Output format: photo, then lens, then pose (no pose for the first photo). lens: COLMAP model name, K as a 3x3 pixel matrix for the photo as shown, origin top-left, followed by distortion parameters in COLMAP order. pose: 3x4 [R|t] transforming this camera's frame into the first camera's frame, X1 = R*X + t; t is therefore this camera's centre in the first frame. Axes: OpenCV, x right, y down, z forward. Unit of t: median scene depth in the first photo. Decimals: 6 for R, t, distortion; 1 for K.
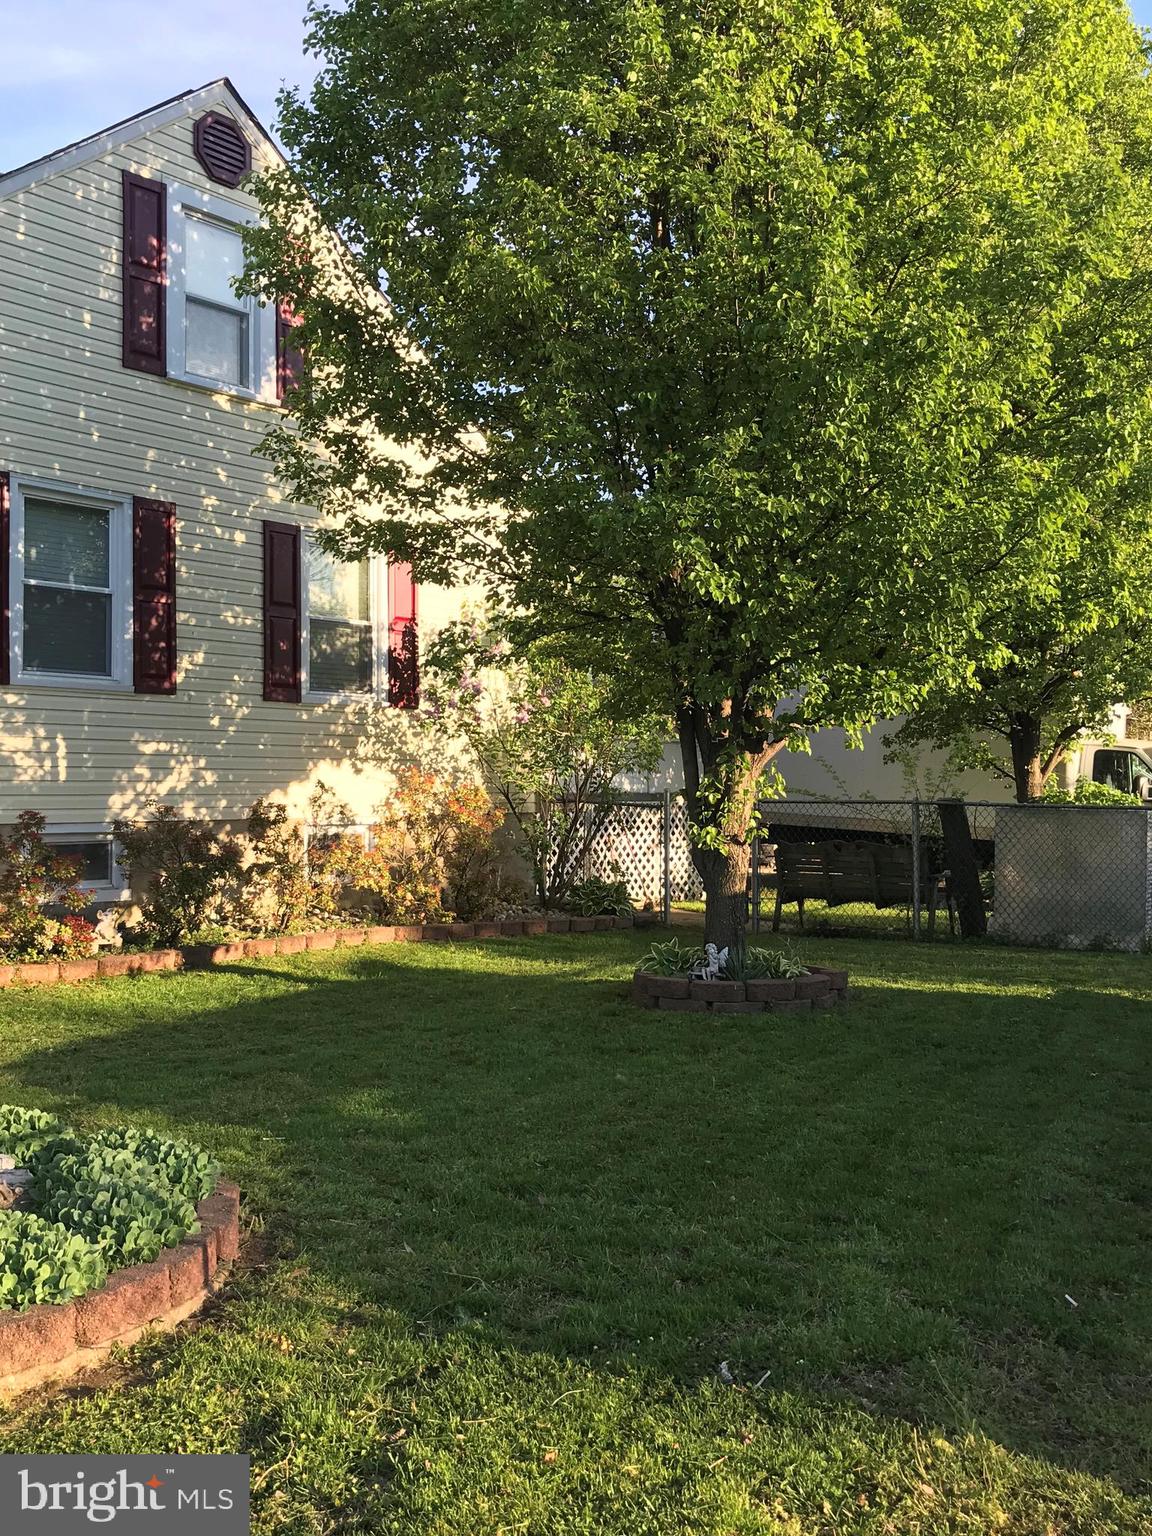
lens RADIAL K [[1465.6, 0, 580.3], [0, 1465.6, 773.0], [0, 0, 1]] dist [0.097613, -0.280370]
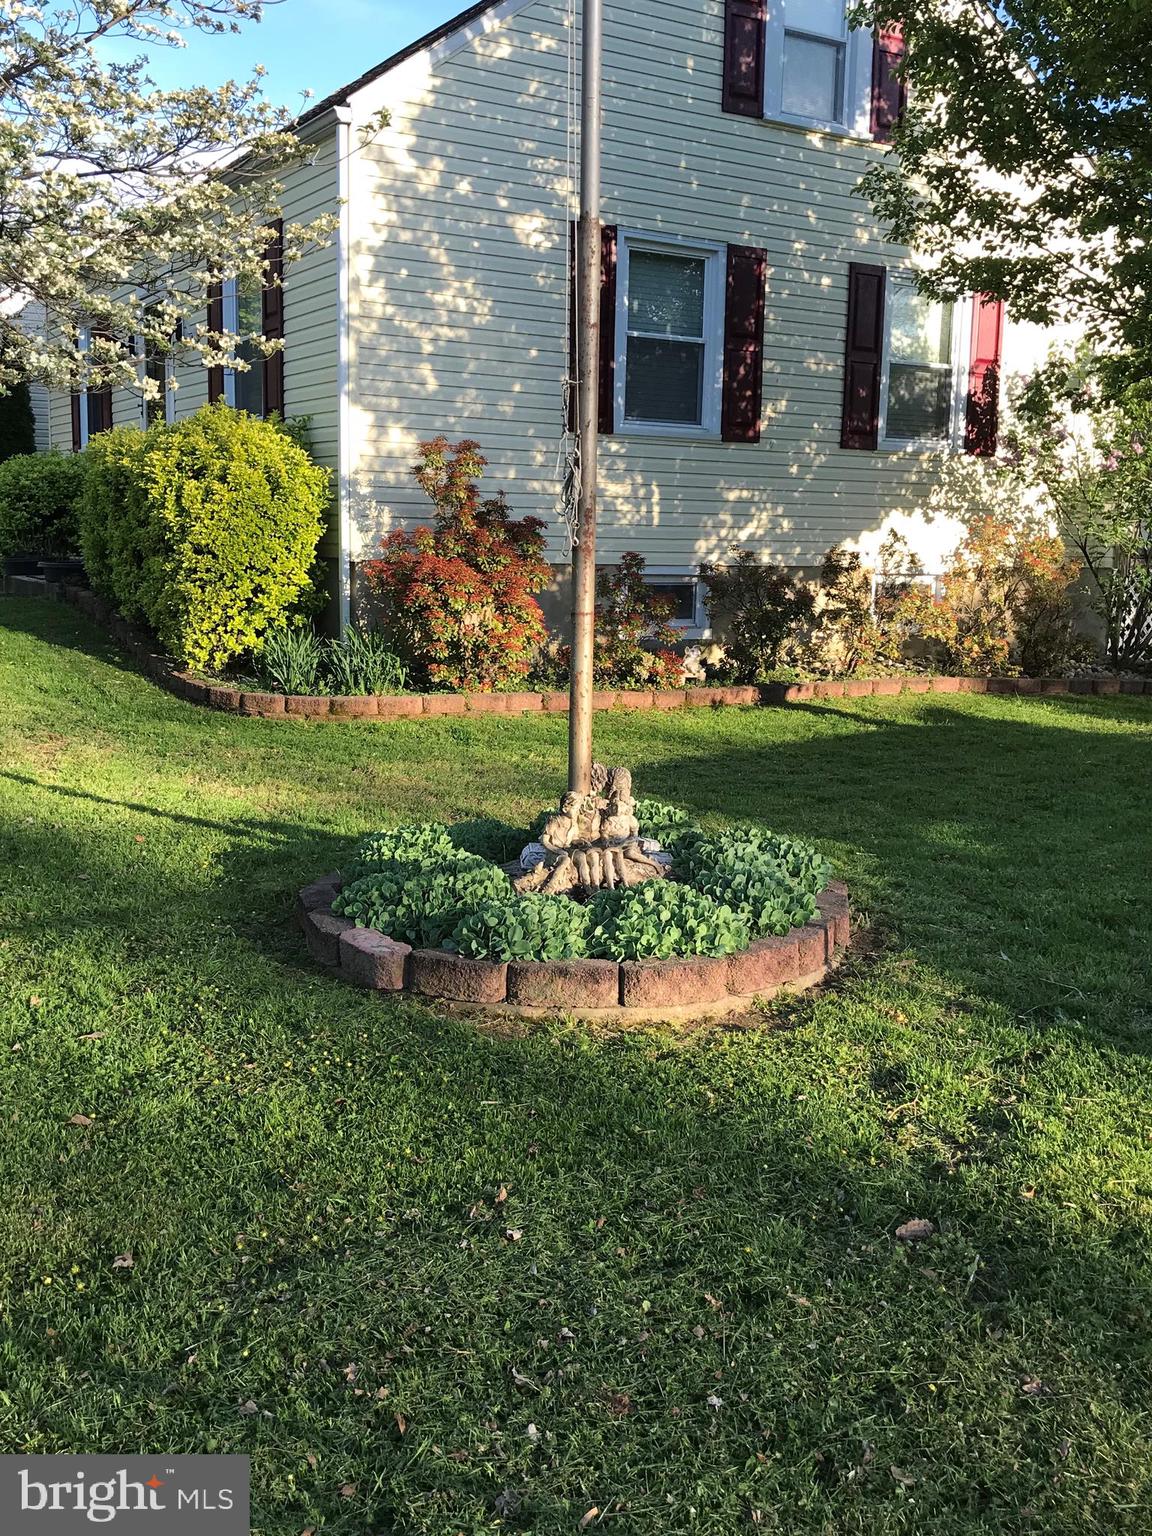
lens RADIAL K [[1475.9, 0, 579.6], [0, 1475.9, 759.9], [0, 0, 1]] dist [0.121520, -0.330151]
pose [[0.936720, 0.072682, -0.342452, -0.019554], [-0.018610, 0.987166, 0.158611, 0.004107], [0.349585, -0.142201, 0.926050, -0.048315]]
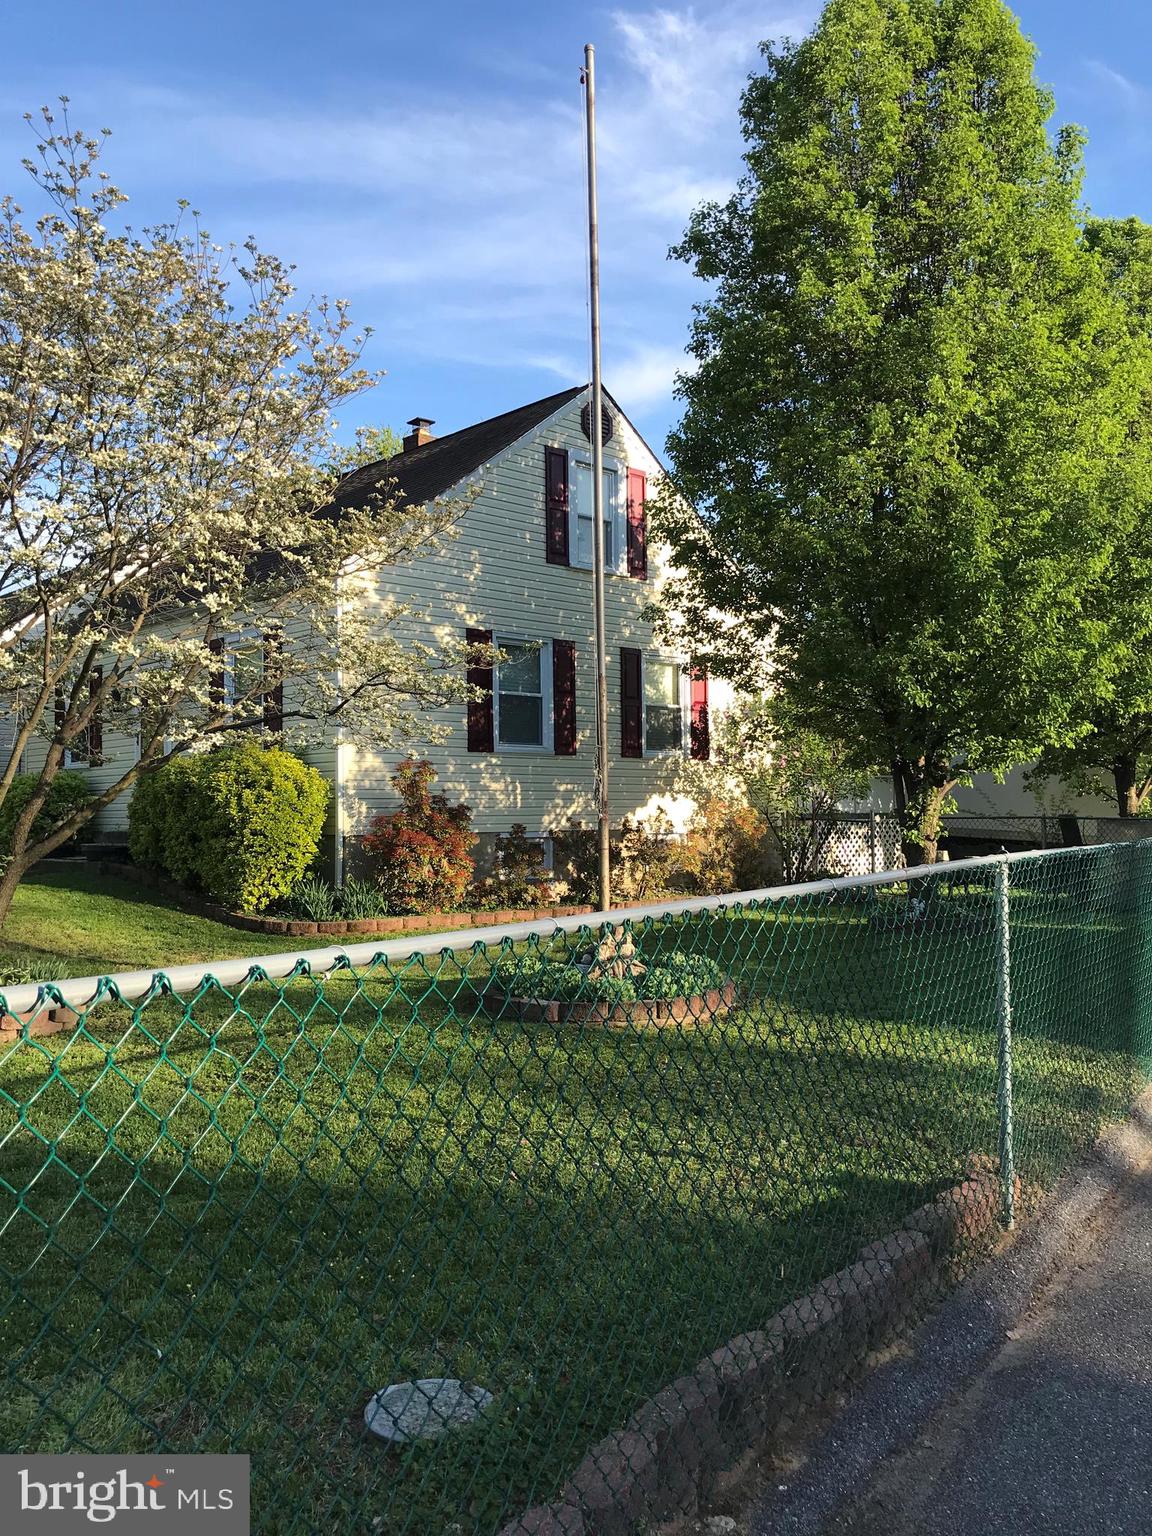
lens RADIAL K [[1332.0, 0, 576.0], [0, 1332.0, 768.0], [0, 0, 1]] dist [0.184152, -0.664780]
pose [[0.991738, -0.013838, -0.127534, -0.088406], [0.010728, 0.999629, -0.025041, -0.001003], [0.127833, 0.023466, 0.991518, -0.537884]]
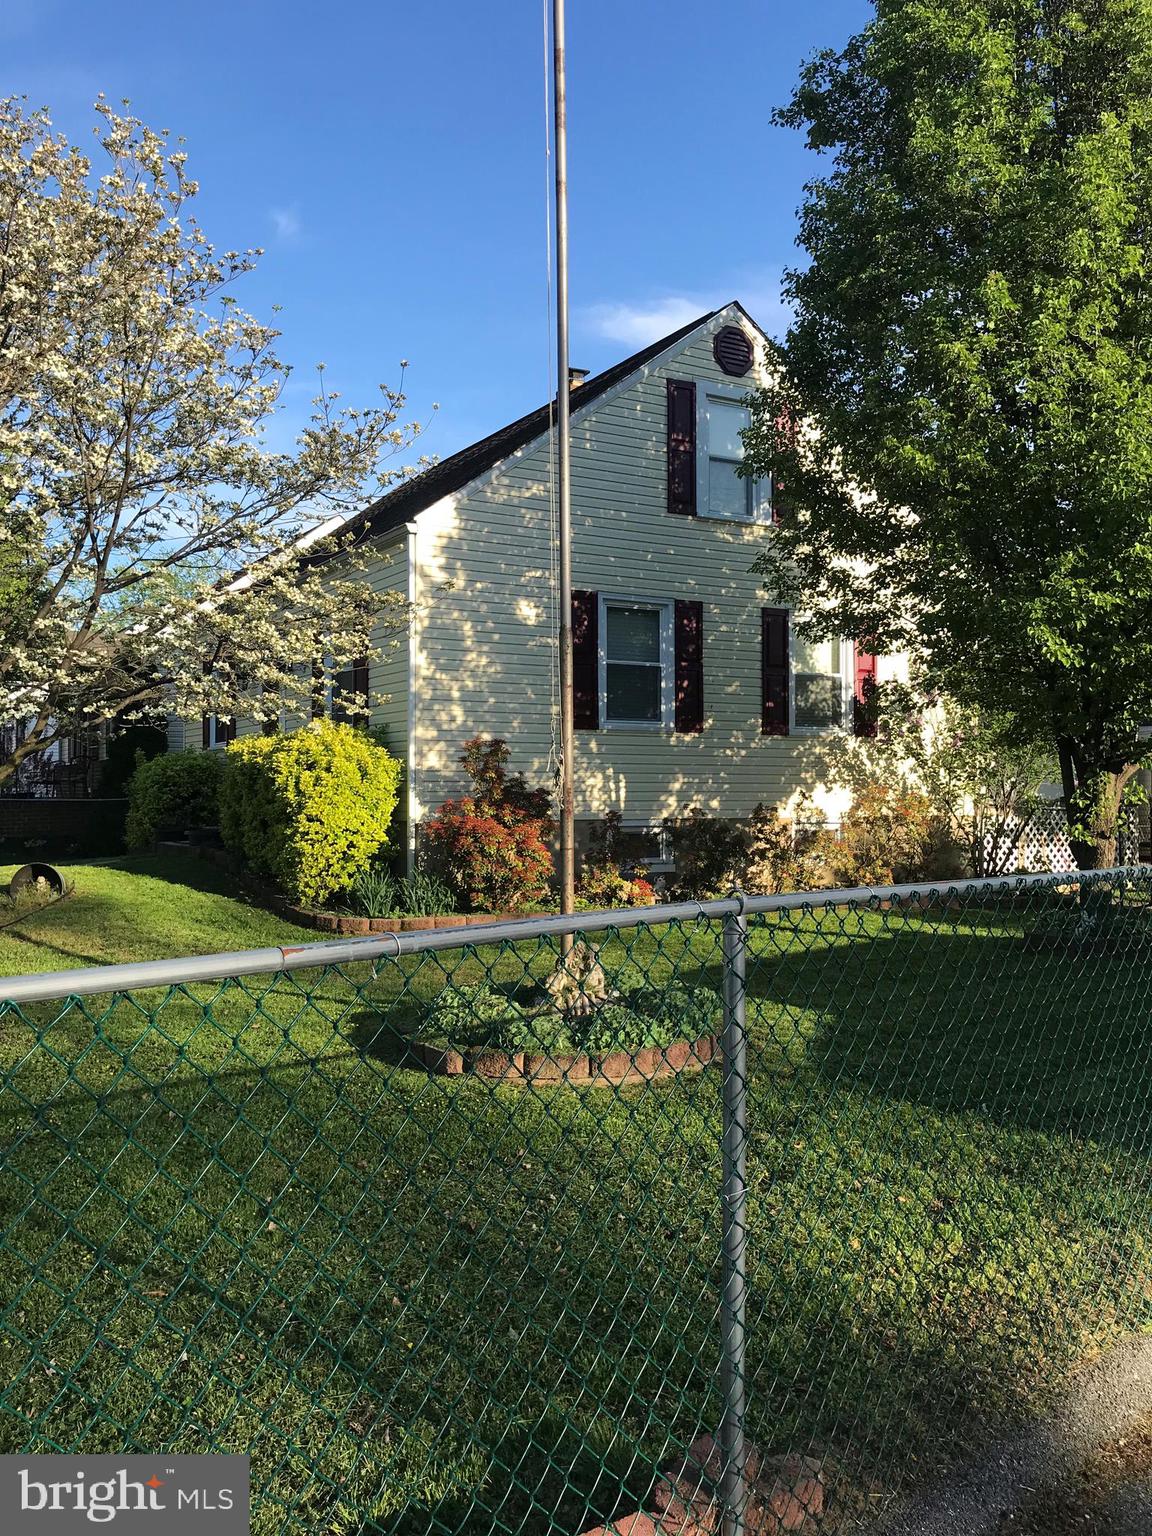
lens RADIAL K [[1318.8, 0, 583.2], [0, 1318.8, 754.6], [0, 0, 1]] dist [0.213828, -0.387359]
pose [[0.933932, -0.014316, -0.357164, 0.089491], [0.006711, 0.999724, -0.022524, -0.002852], [0.357388, 0.018639, 0.933770, -0.288718]]
